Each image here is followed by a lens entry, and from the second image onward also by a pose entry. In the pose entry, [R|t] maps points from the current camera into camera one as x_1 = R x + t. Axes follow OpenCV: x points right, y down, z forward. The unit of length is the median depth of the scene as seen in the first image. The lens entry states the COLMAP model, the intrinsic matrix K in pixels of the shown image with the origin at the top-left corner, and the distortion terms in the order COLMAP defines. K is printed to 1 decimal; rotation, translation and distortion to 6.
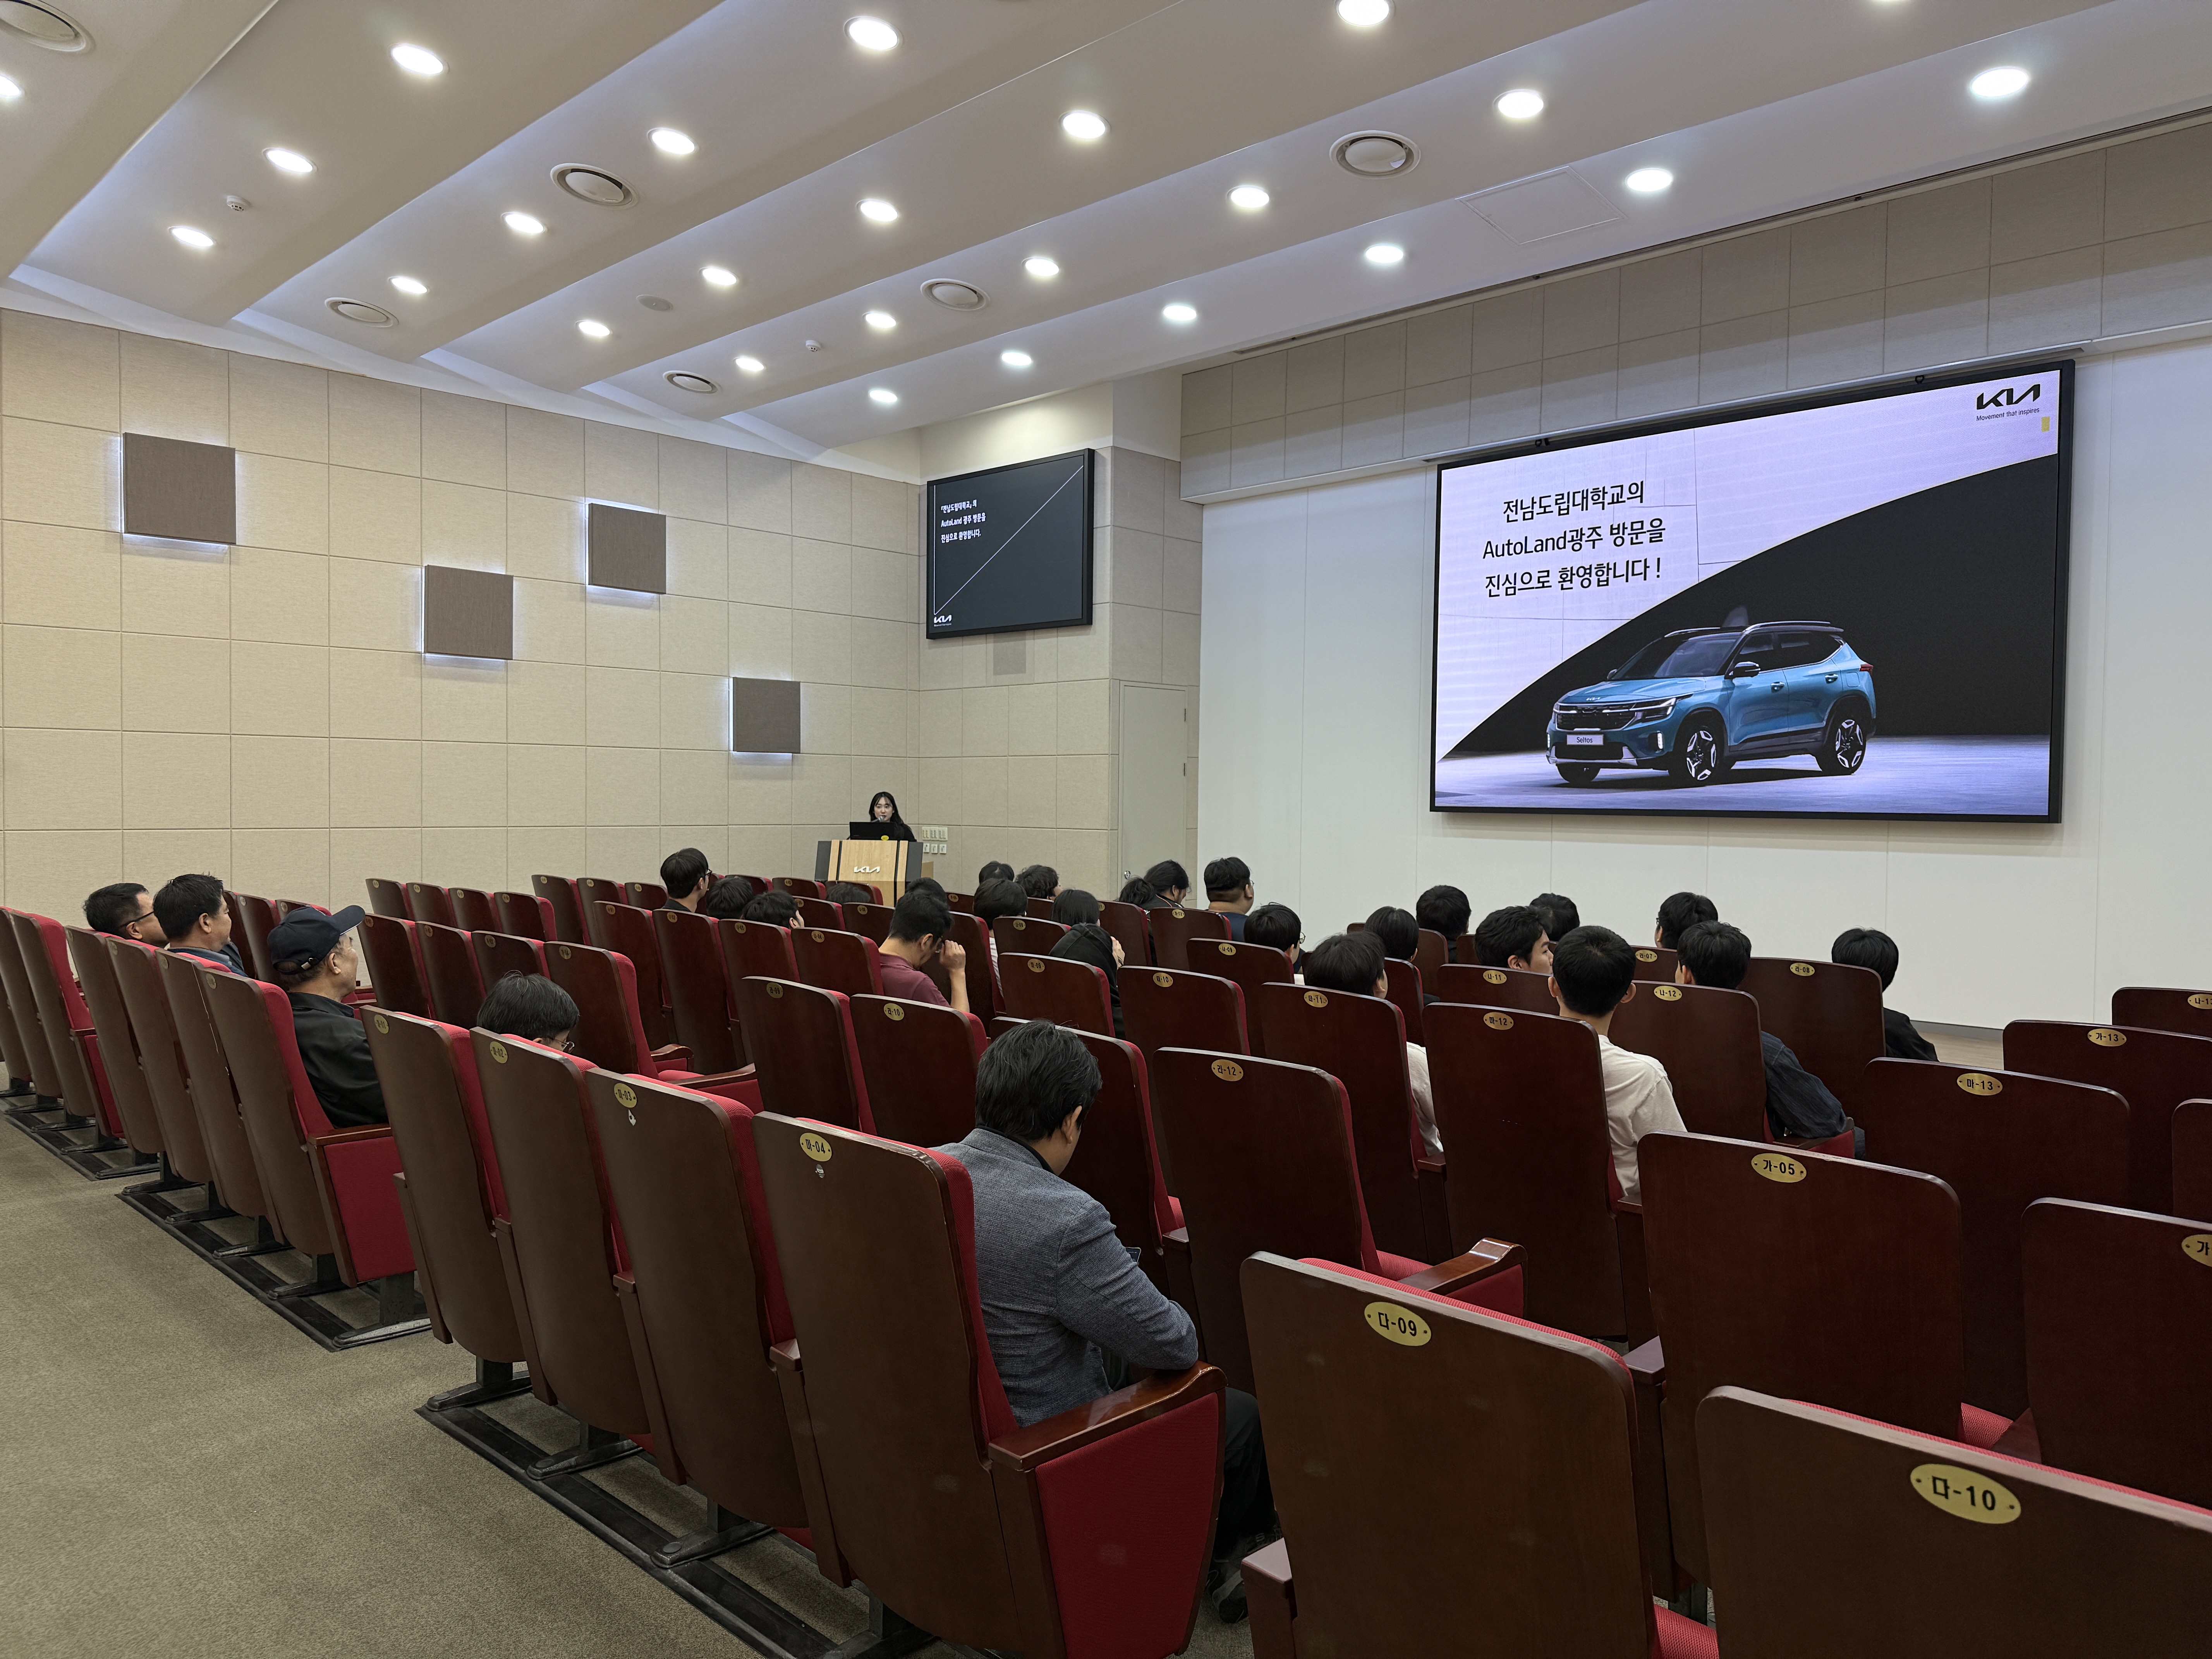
lens RADIAL K [[1550.5, 0, 1106.0], [0, 1550.5, 829.5], [0, 0, 1]] dist [0.154145, -0.261557]
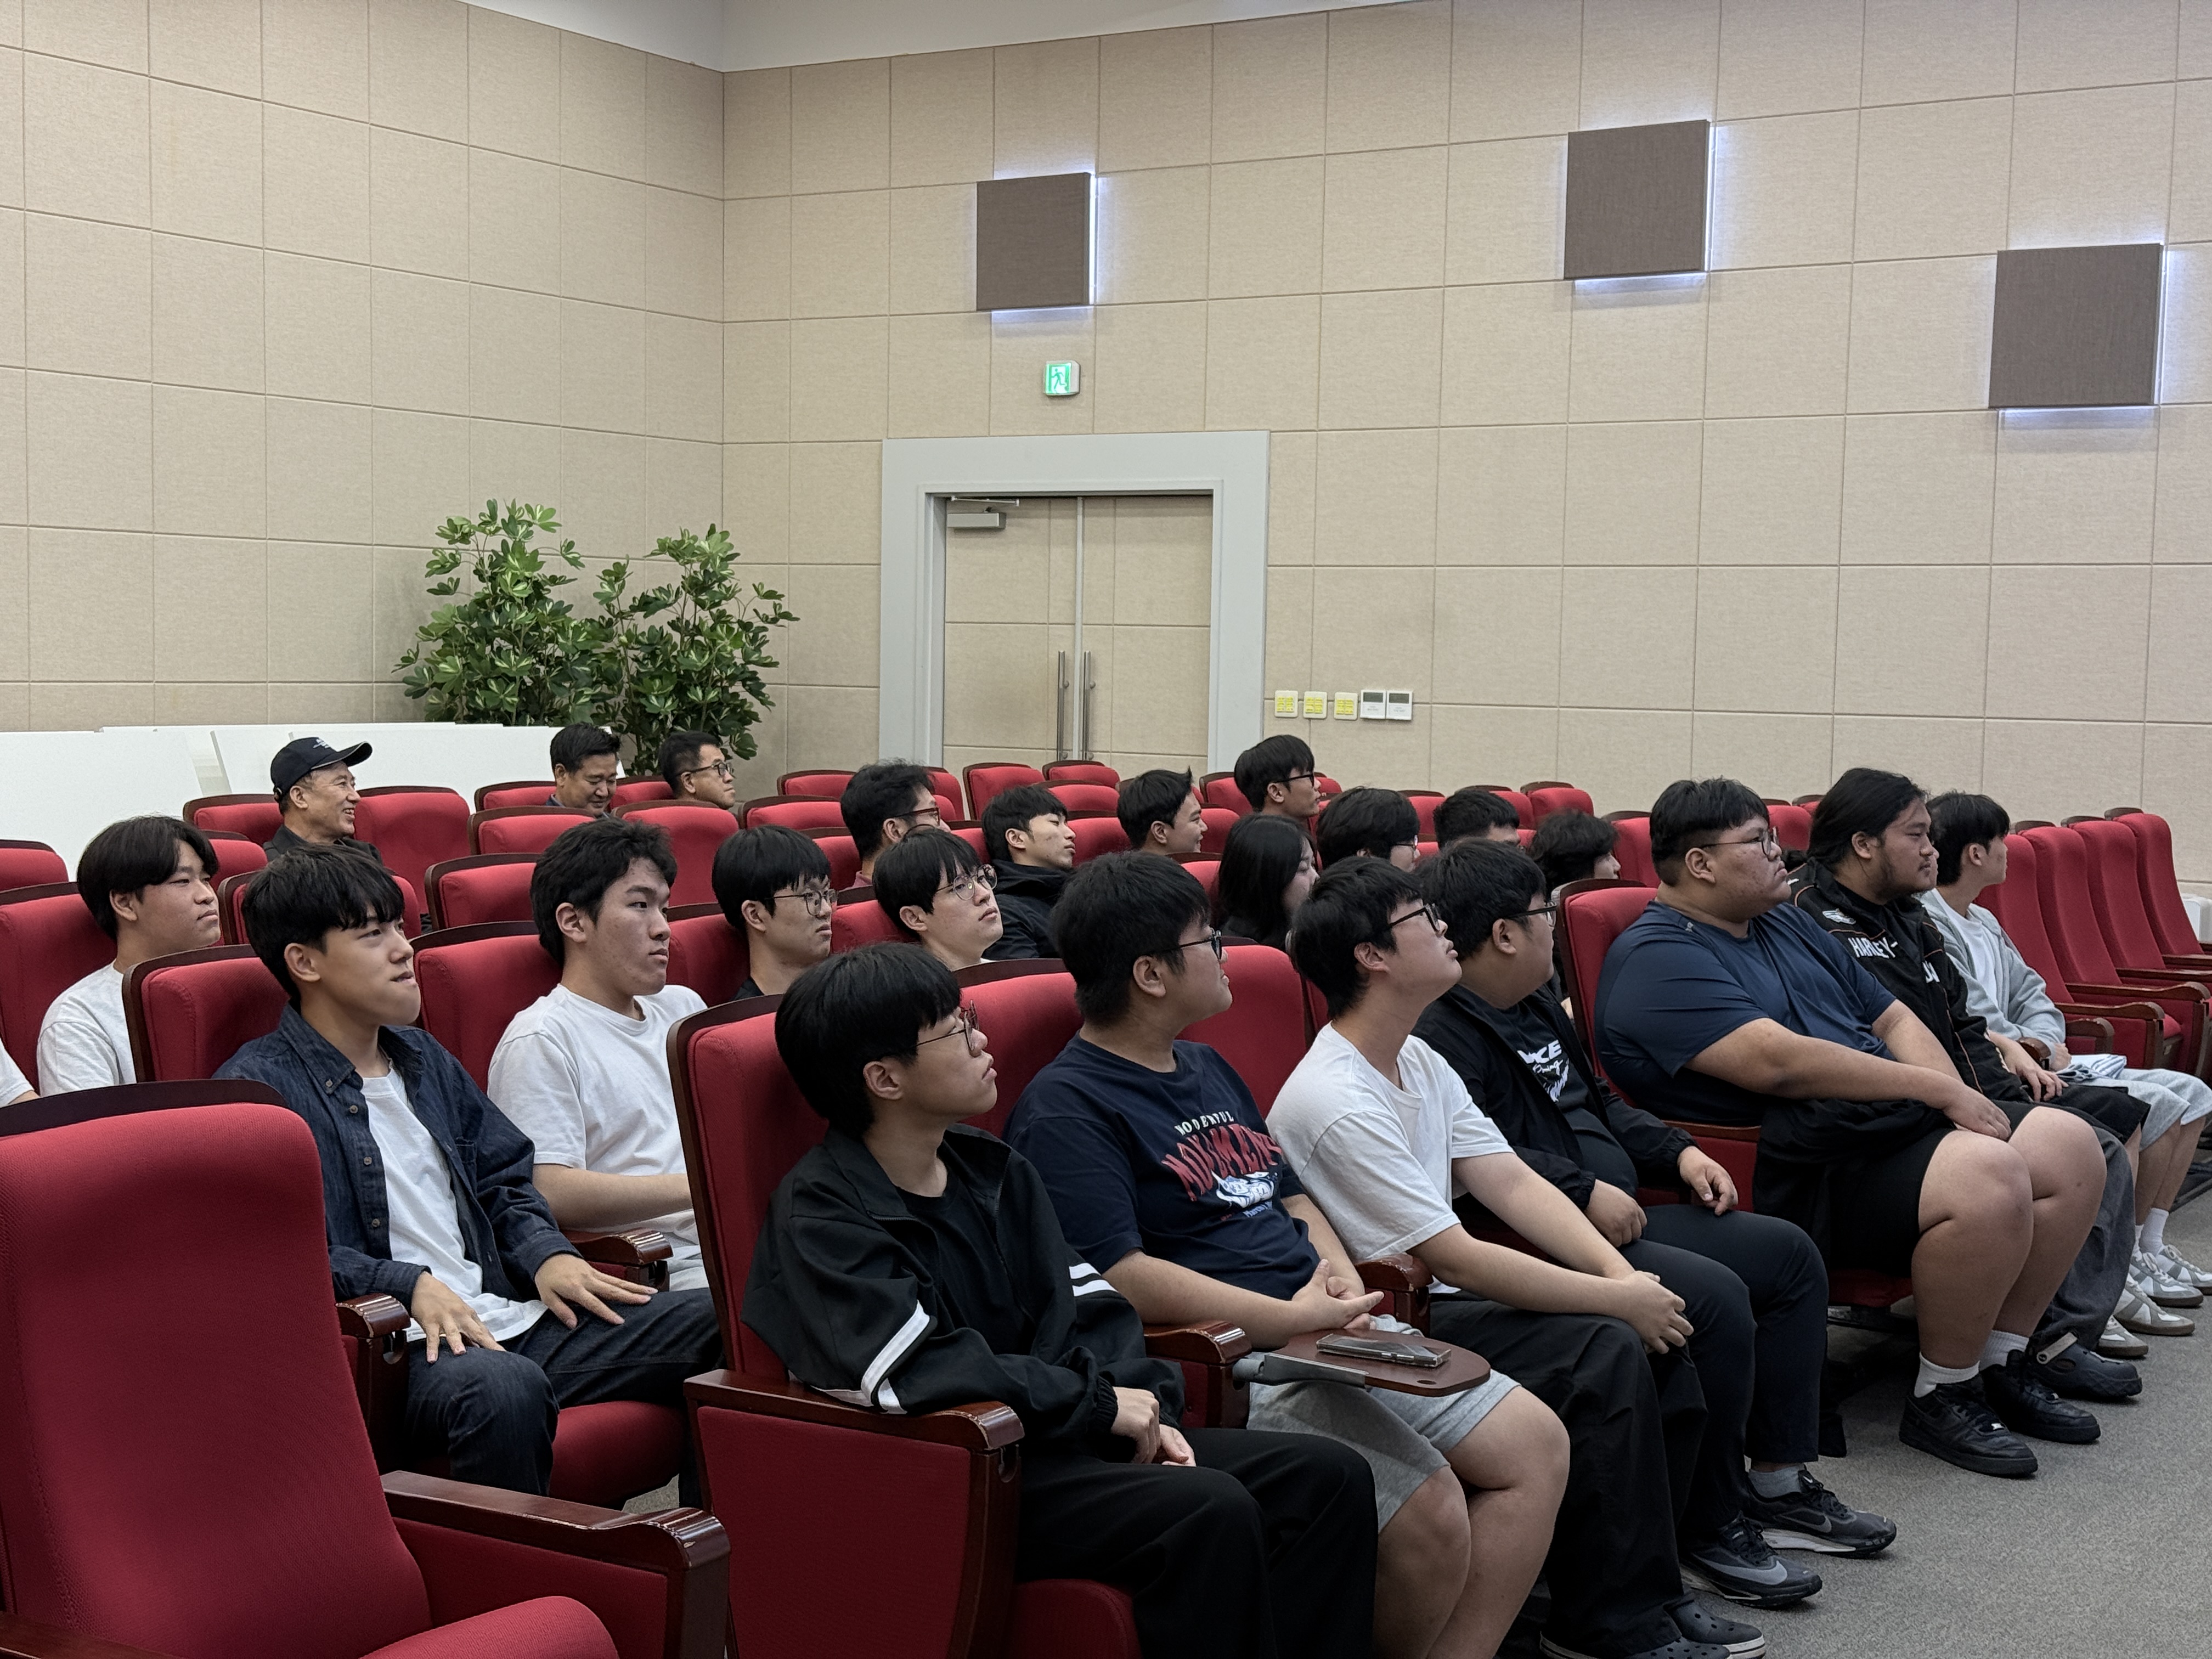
lens RADIAL K [[3089.9, 0, 1106.0], [0, 3089.9, 829.5], [0, 0, 1]] dist [0.154407, -0.142786]
pose [[0.216744, 0.059127, -0.974436, 0.603715], [-0.030500, 0.998087, 0.053778, -0.012338], [0.975752, 0.018064, 0.218133, 0.451236]]
